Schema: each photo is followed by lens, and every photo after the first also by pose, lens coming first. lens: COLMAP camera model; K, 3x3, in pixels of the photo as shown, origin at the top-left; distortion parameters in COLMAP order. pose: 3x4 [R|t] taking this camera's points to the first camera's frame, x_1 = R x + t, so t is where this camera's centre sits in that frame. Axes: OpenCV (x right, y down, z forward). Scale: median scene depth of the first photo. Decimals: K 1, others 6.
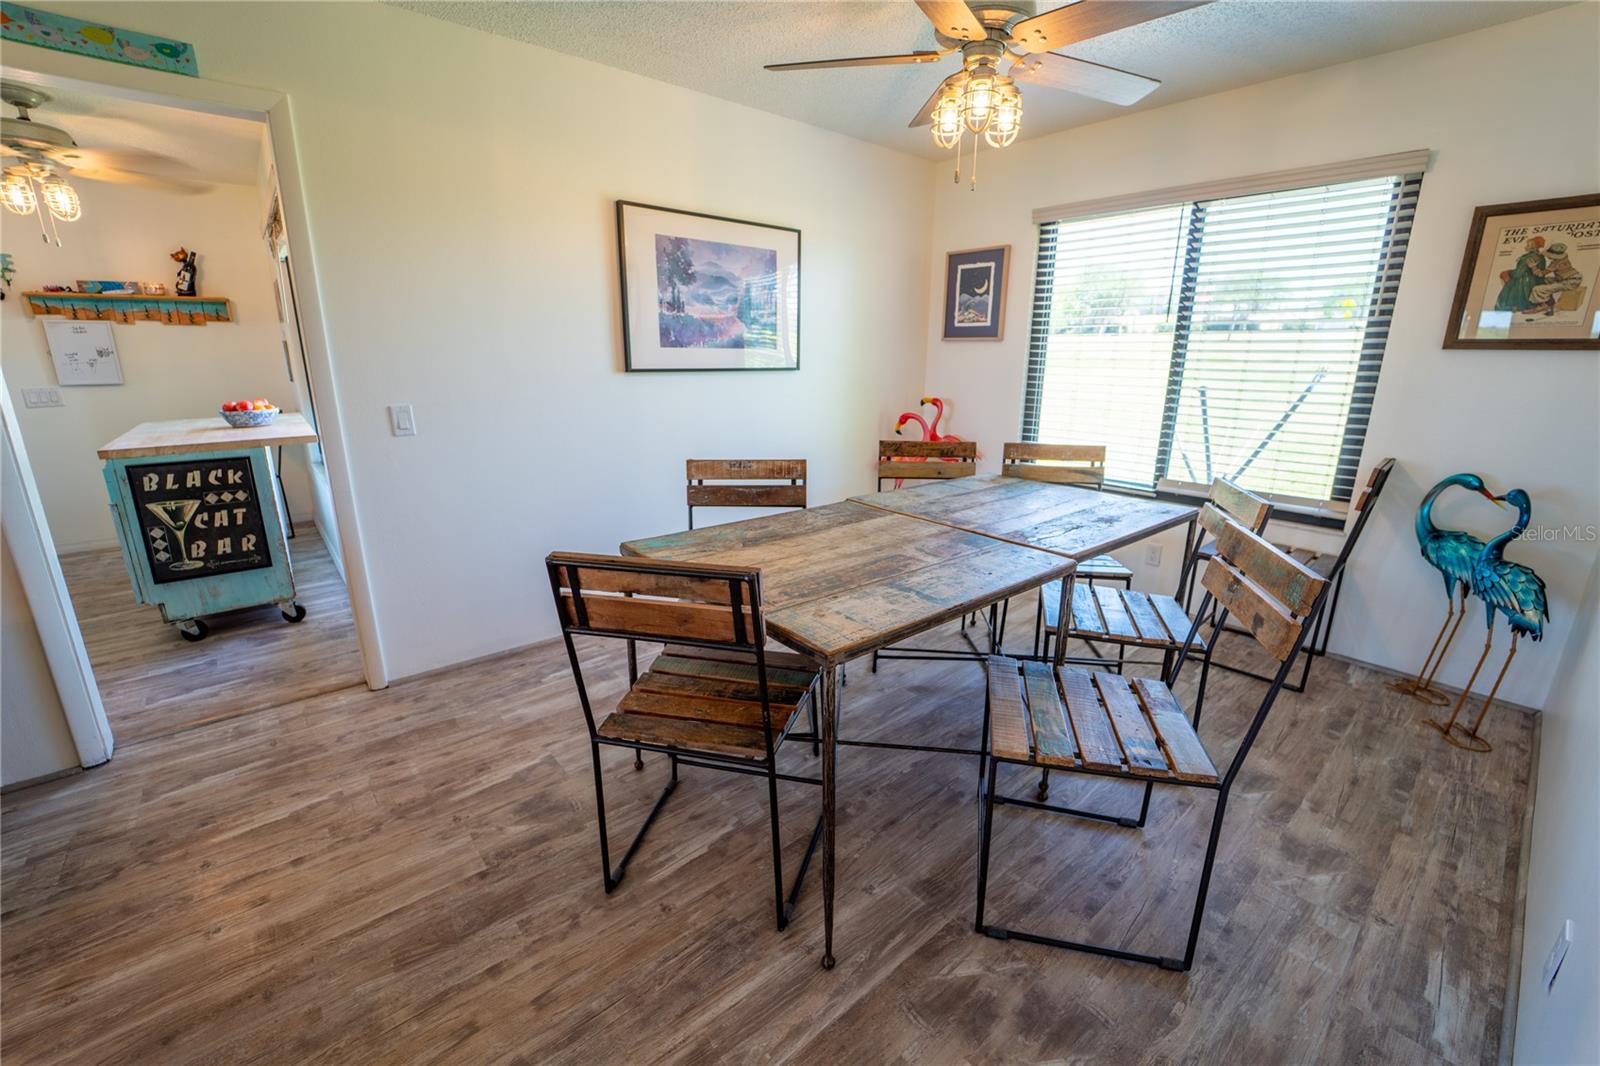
lens RADIAL K [[649.9, 0, 799.6], [0, 649.9, 530.0], [0, 0, 1]] dist [-0.019550, -0.002253]
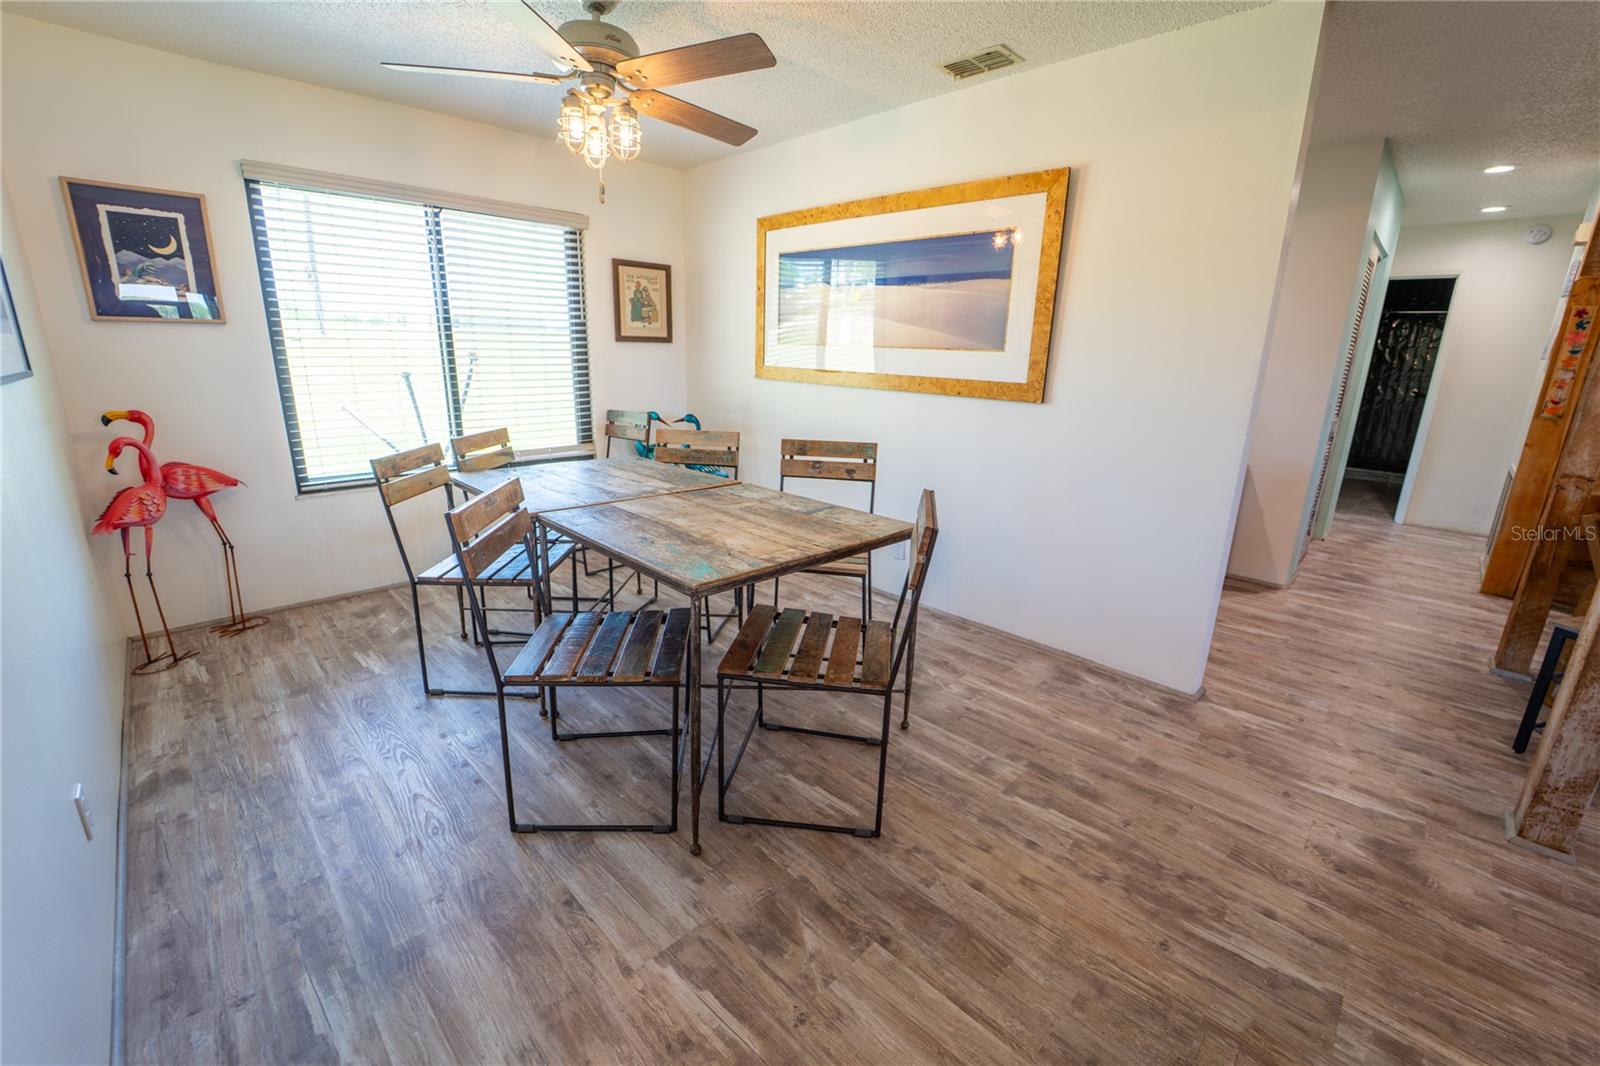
lens RADIAL K [[649.9, 0, 799.6], [0, 649.9, 530.0], [0, 0, 1]] dist [-0.019550, -0.002253]
pose [[-0.074145, -0.270638, 0.959822, -0.871960], [0.240319, 0.929257, 0.280584, -0.201845], [-0.967858, 0.251468, -0.003861, 0.714644]]
